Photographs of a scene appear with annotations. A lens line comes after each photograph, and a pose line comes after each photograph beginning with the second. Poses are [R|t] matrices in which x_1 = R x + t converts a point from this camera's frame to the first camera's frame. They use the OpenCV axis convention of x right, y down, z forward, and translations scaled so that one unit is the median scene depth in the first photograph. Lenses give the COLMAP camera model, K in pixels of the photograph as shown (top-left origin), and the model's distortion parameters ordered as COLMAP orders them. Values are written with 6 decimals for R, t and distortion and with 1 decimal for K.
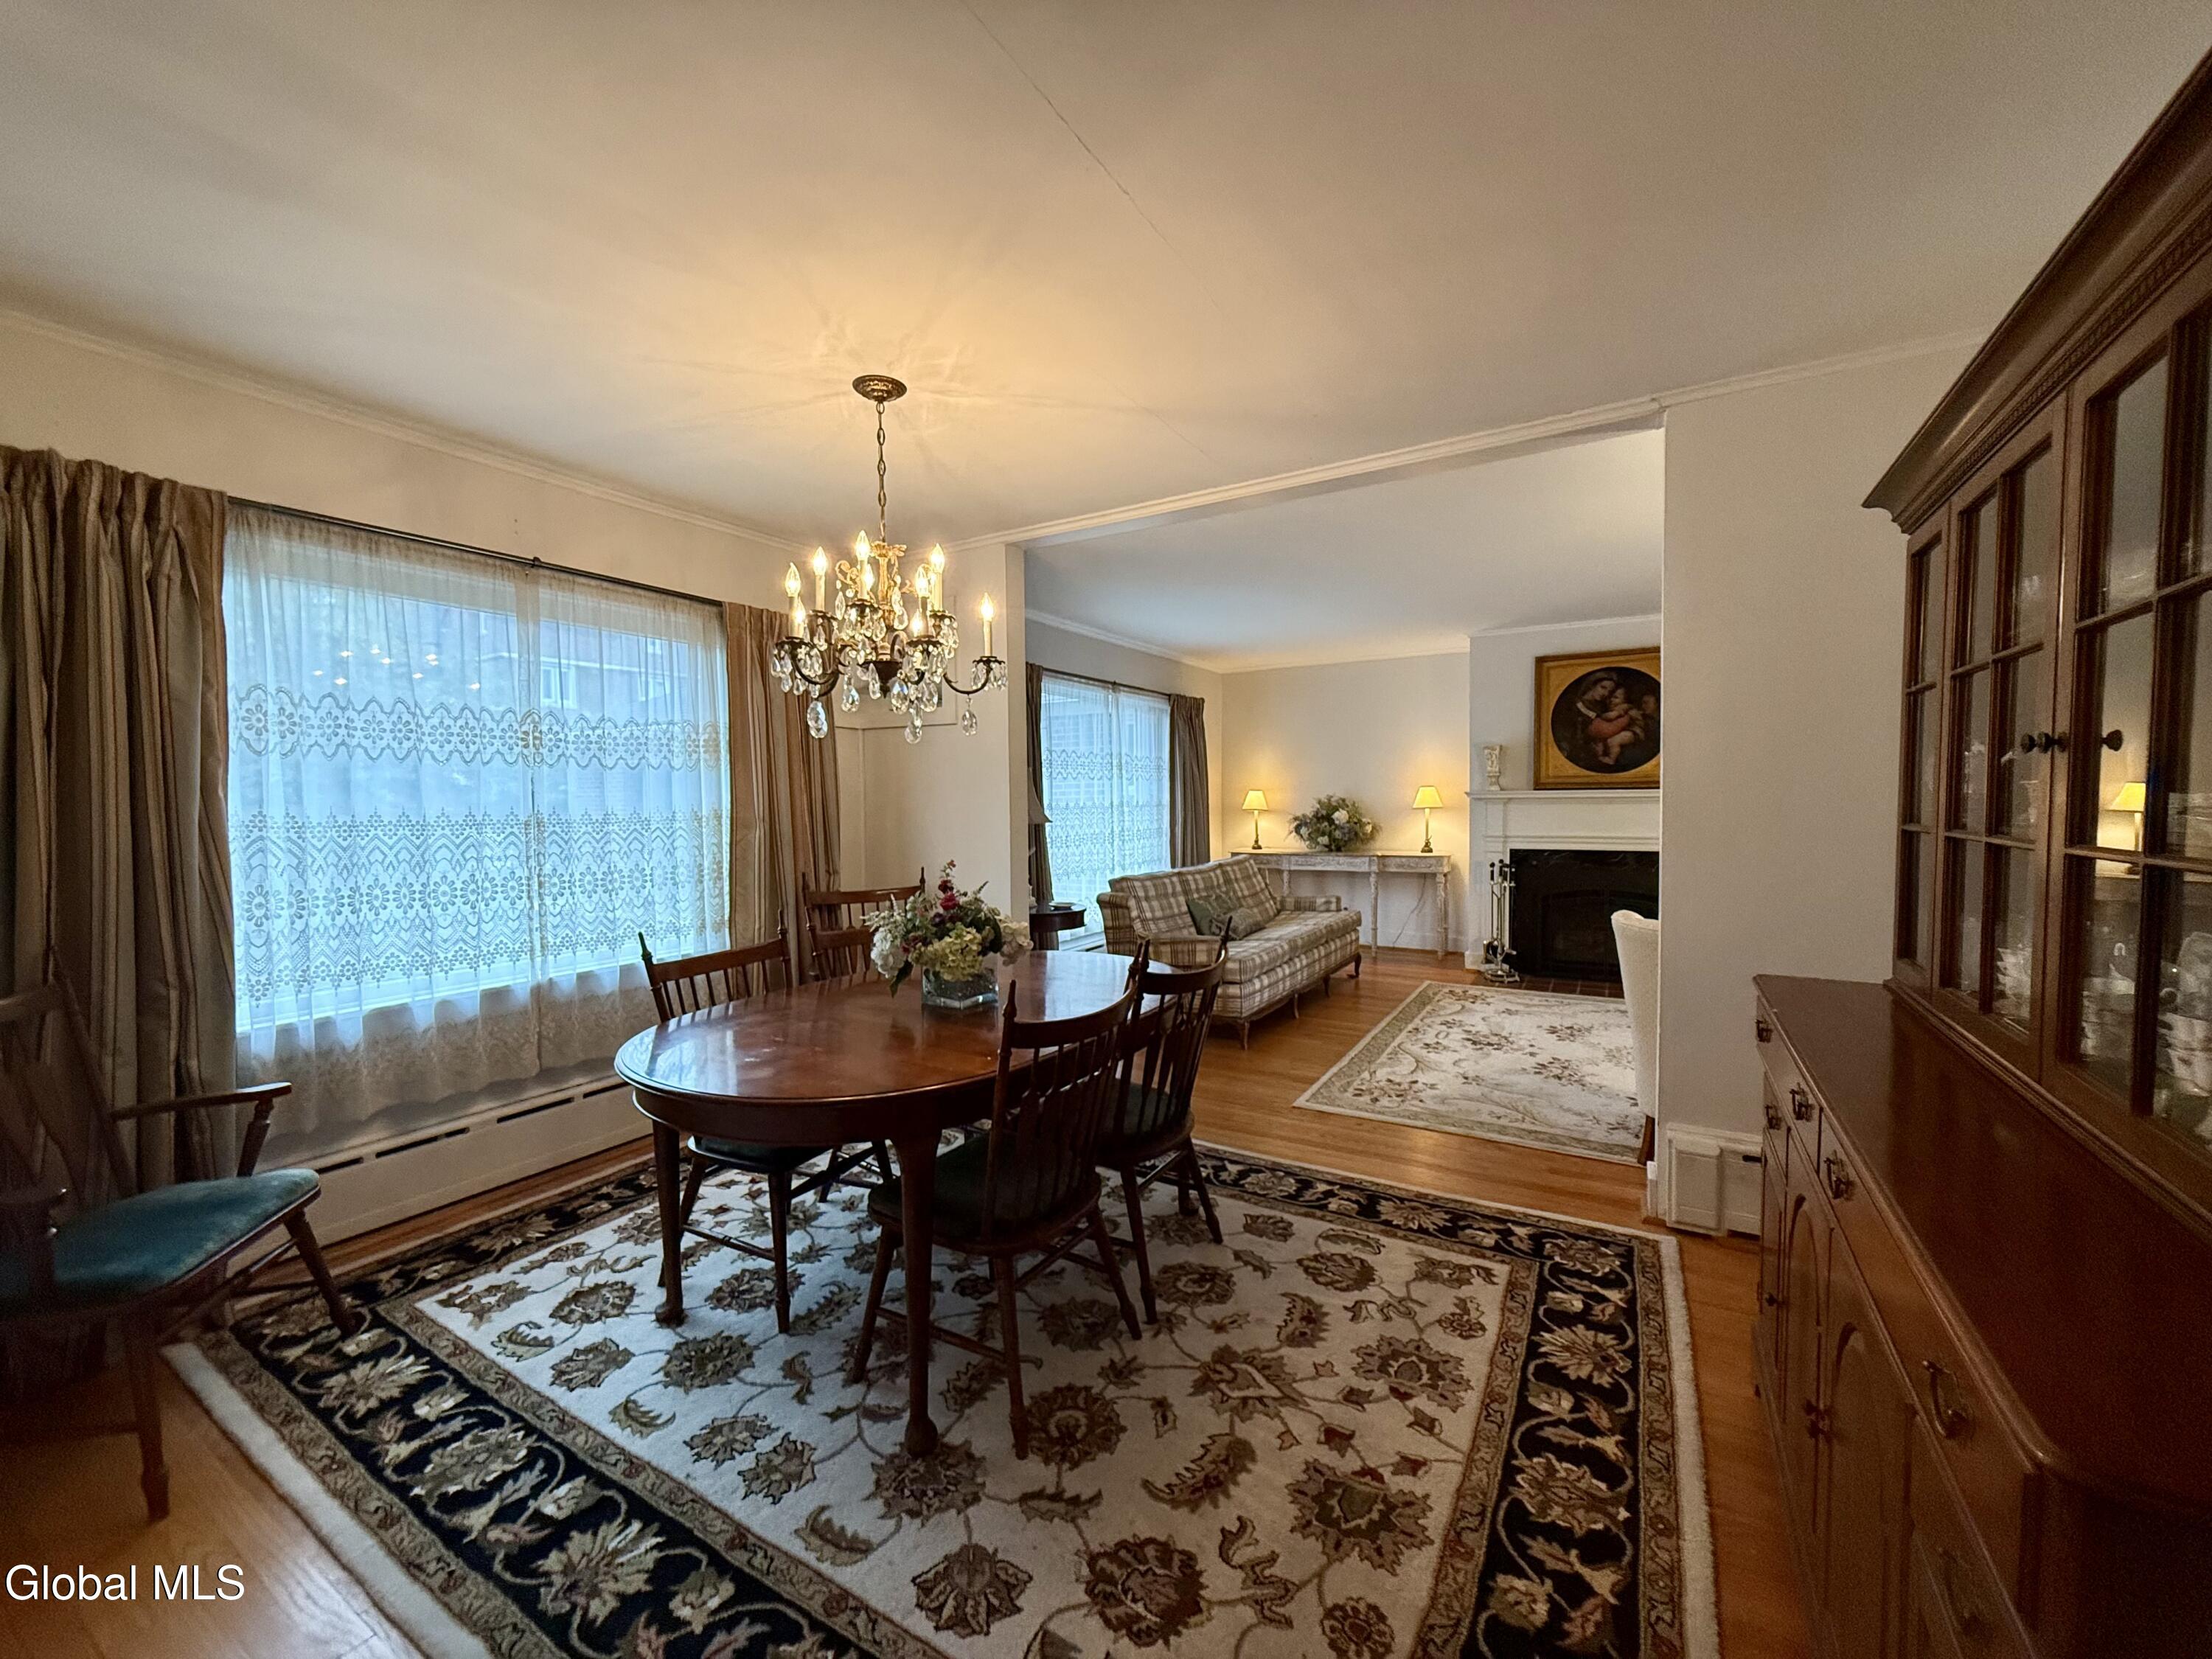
lens RADIAL K [[879.8, 0, 1104.8], [0, 879.8, 836.9], [0, 0, 1]] dist [-0.001442, 0.000351]
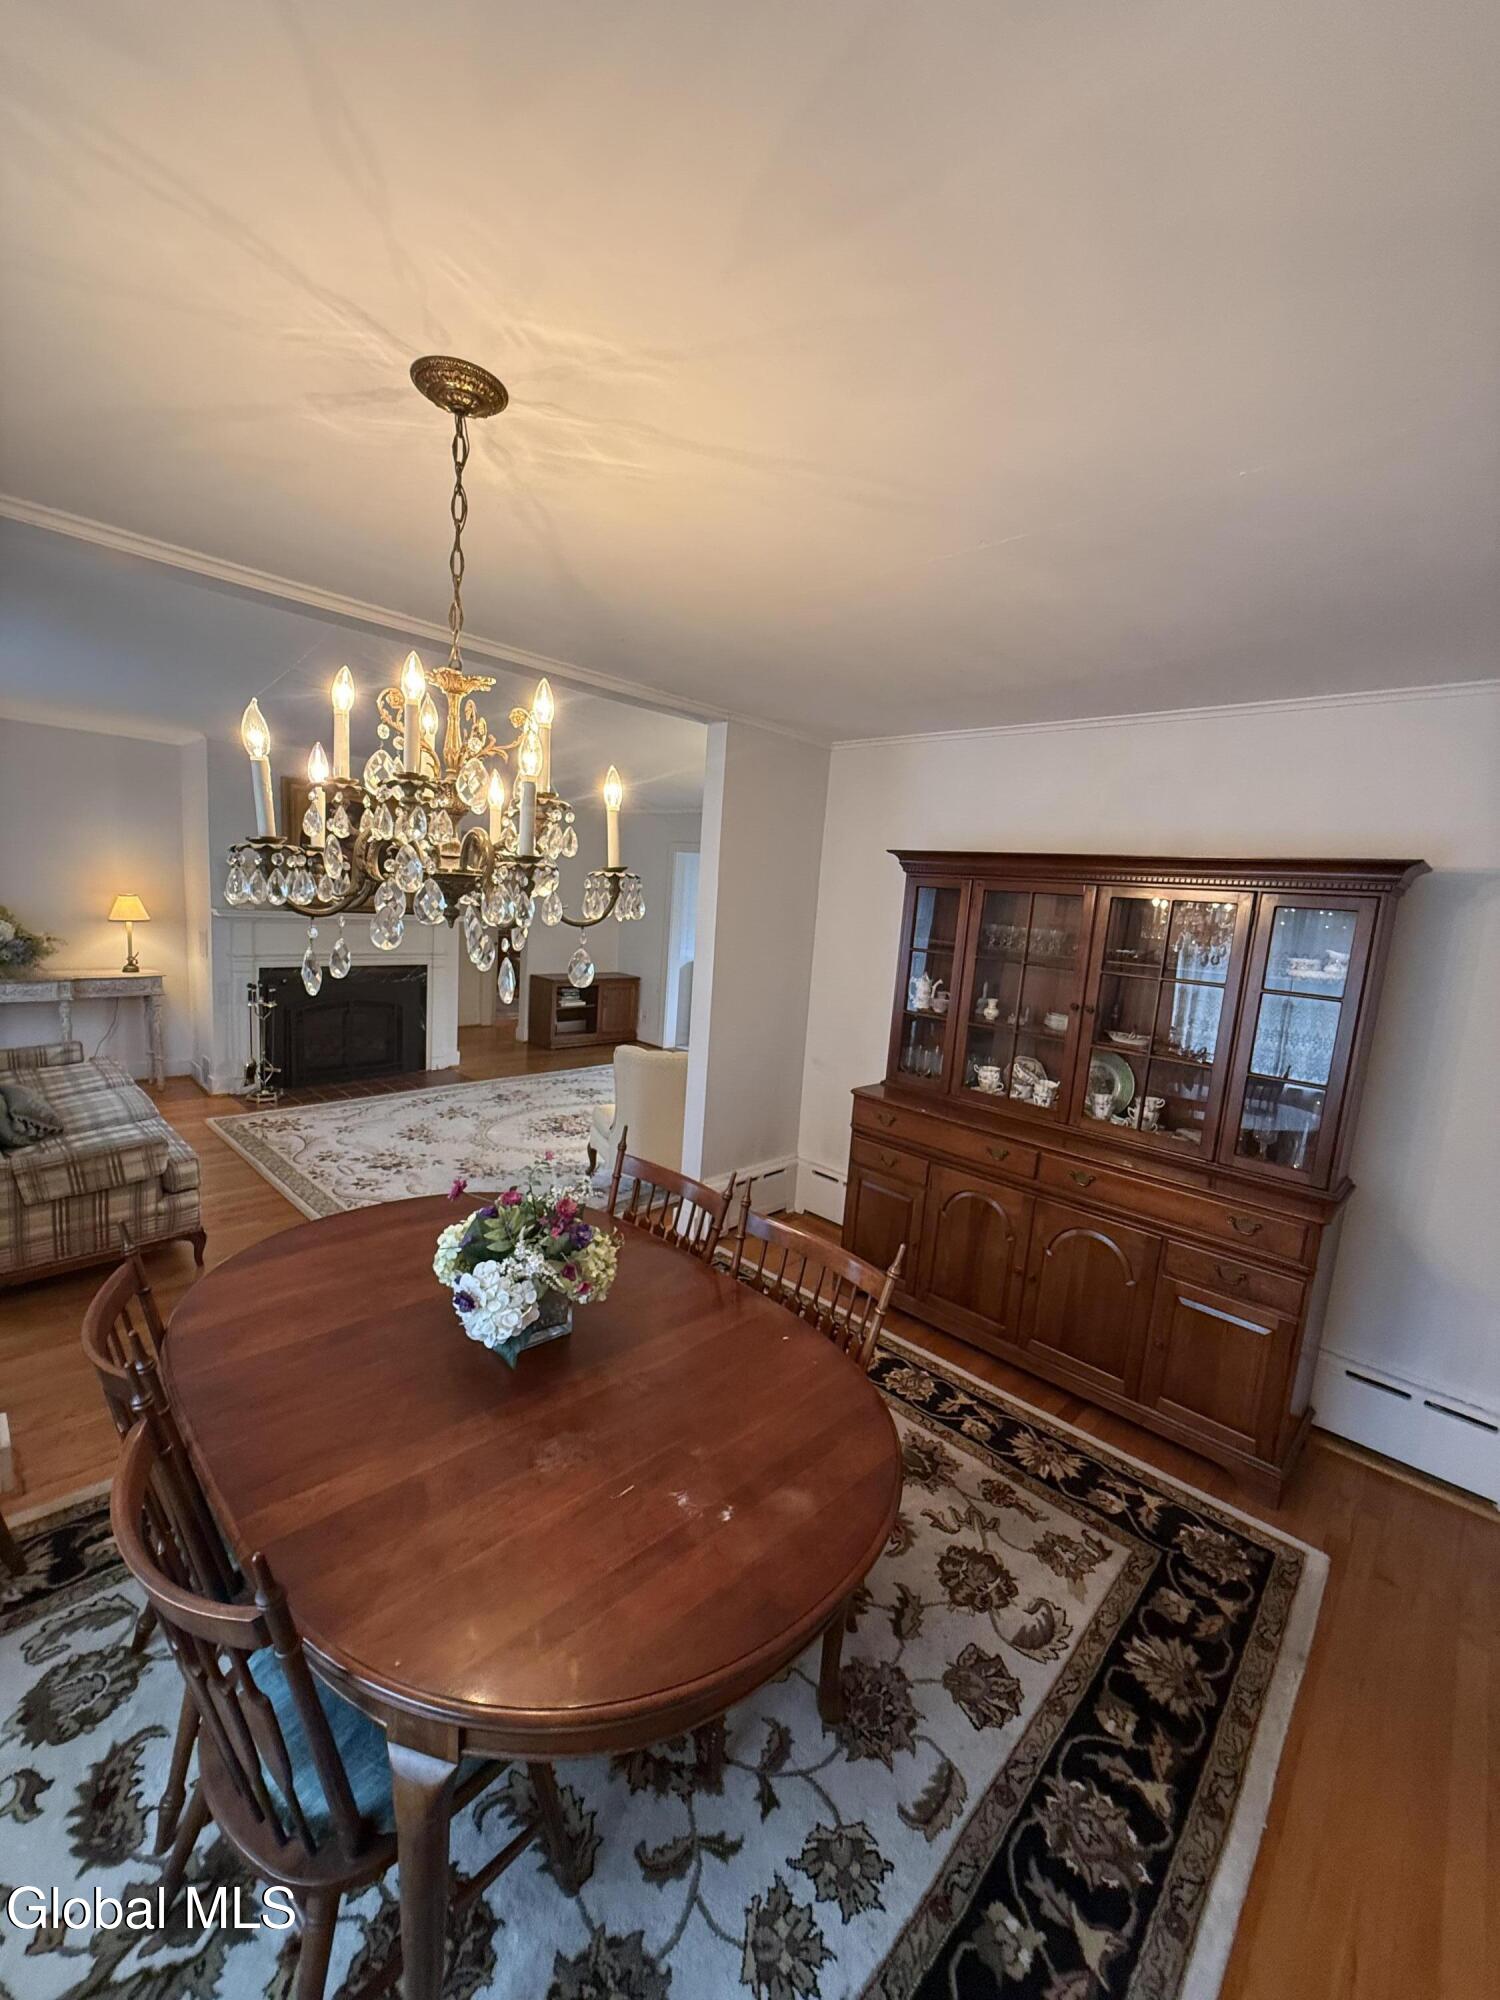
lens RADIAL K [[795.5, 0, 748.3], [0, 795.5, 1006.7], [0, 0, 1]] dist [-0.001442, 0.000351]
pose [[0.217577, -0.114712, 0.969279, -0.749010], [-0.029247, 0.991857, 0.123949, -0.178379], [-0.975605, -0.055317, 0.212451, 0.672572]]
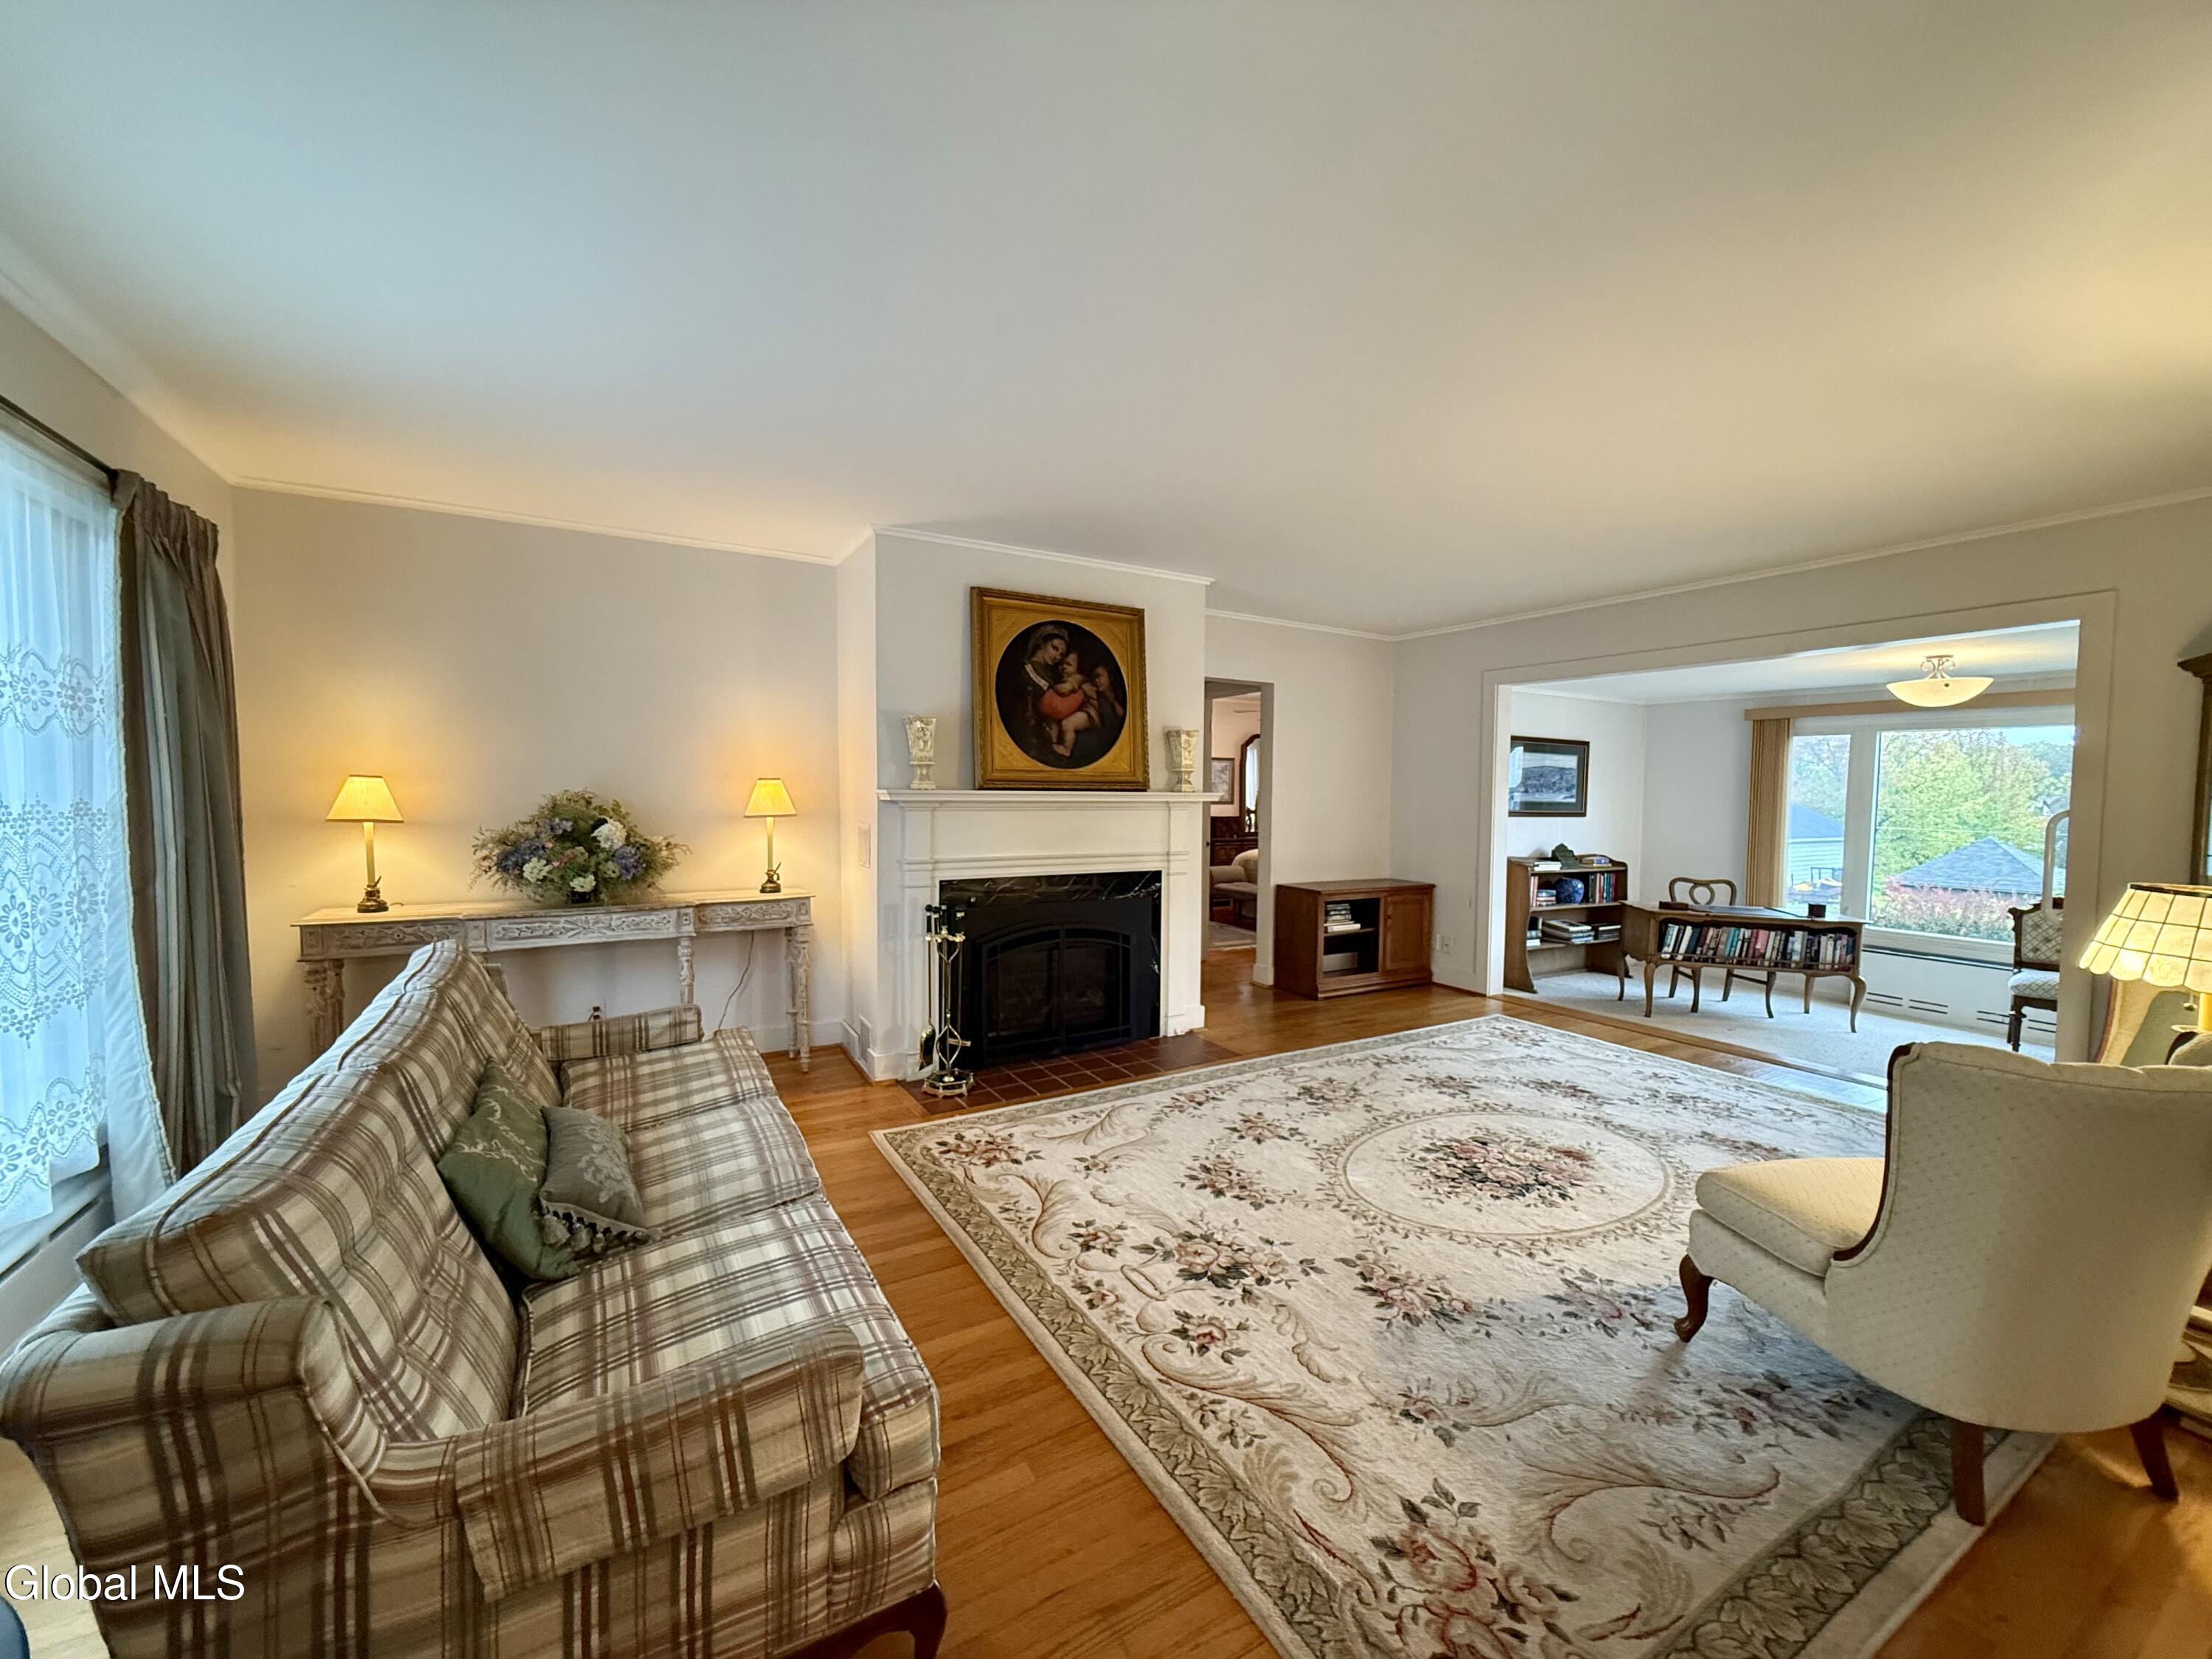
lens RADIAL K [[879.8, 0, 1108.6], [0, 879.8, 836.1], [0, 0, 1]] dist [-0.001442, 0.000351]
pose [[0.483047, -0.029810, 0.875087, -0.100839], [0.025279, 0.999478, 0.020093, -0.072234], [-0.875229, 0.012415, 0.483549, 1.470714]]
